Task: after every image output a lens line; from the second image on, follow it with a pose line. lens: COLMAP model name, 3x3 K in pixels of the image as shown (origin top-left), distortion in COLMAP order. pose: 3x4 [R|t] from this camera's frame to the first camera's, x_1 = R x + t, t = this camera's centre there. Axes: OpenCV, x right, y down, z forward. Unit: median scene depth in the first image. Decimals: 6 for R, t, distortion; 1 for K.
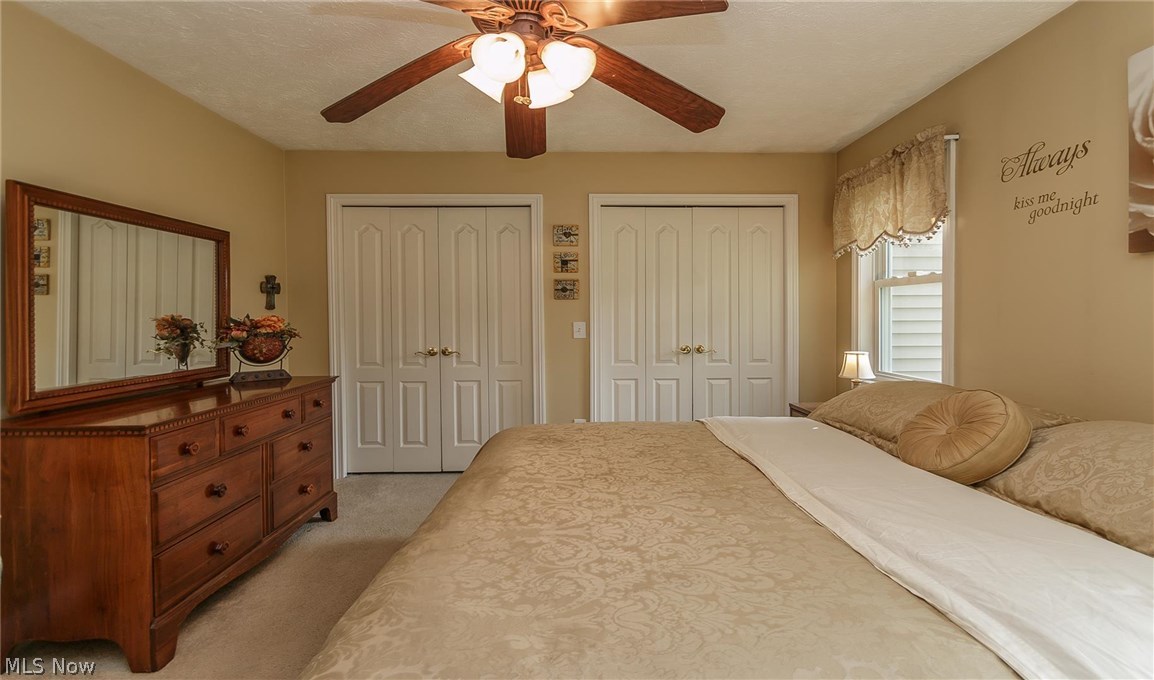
lens RADIAL K [[589.1, 0, 583.8], [0, 589.1, 319.1], [0, 0, 1]] dist [0.006110, -0.005245]
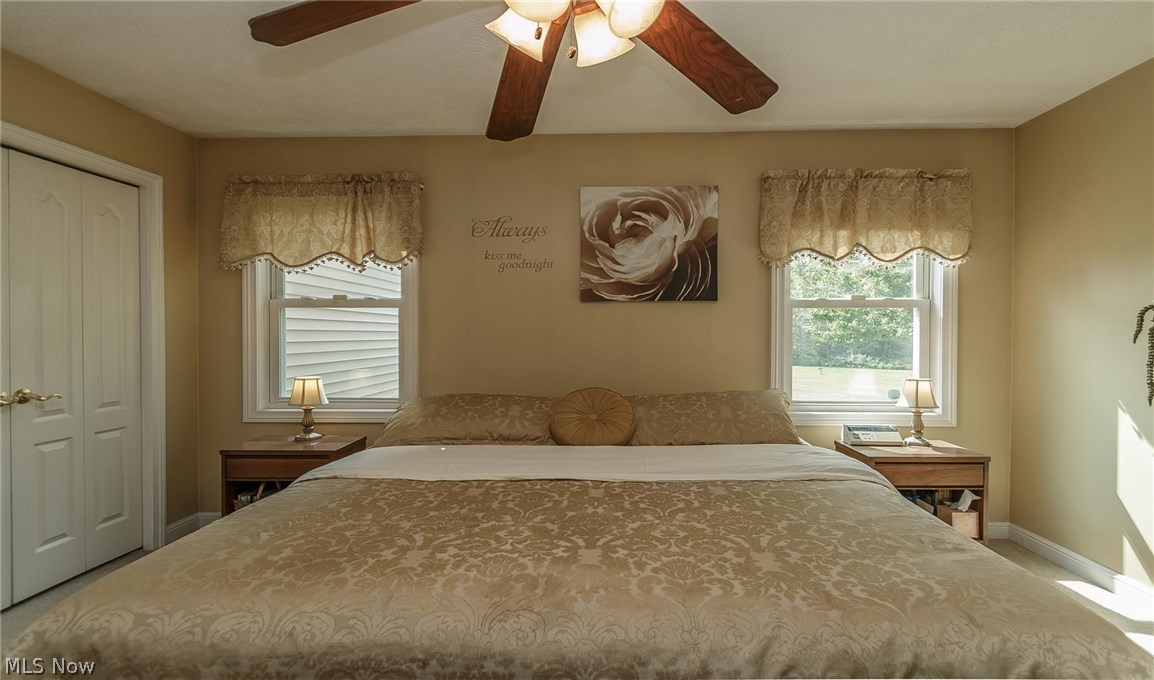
lens RADIAL K [[589.1, 0, 578.8], [0, 589.1, 339.6], [0, 0, 1]] dist [0.006110, -0.005245]
pose [[0.039681, -0.006219, 0.999193, -0.527254], [0.006562, 0.999961, 0.005963, -0.006337], [-0.999191, 0.006320, 0.039720, 0.624089]]
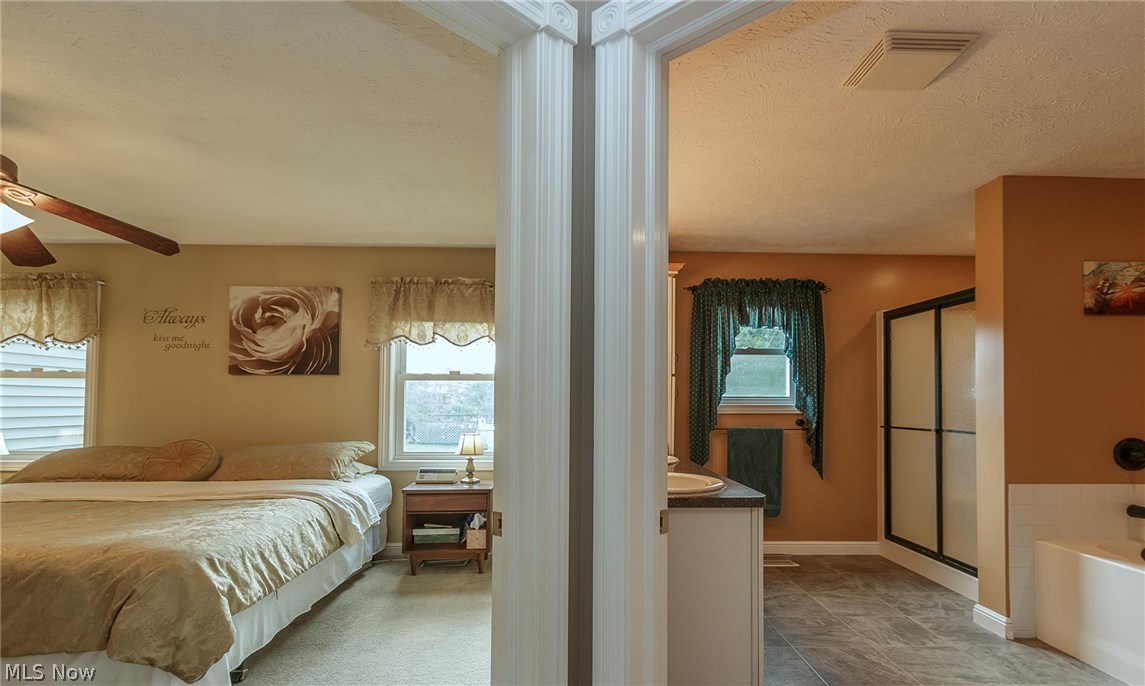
lens RADIAL K [[574.2, 0, 599.2], [0, 574.2, 391.1], [0, 0, 1]] dist [-0.004532, -0.001725]
pose [[-0.040885, 0.030493, 0.998698, -0.847606], [0.003985, 0.999531, -0.030355, 0.014923], [-0.999156, 0.002738, -0.040988, -0.199426]]
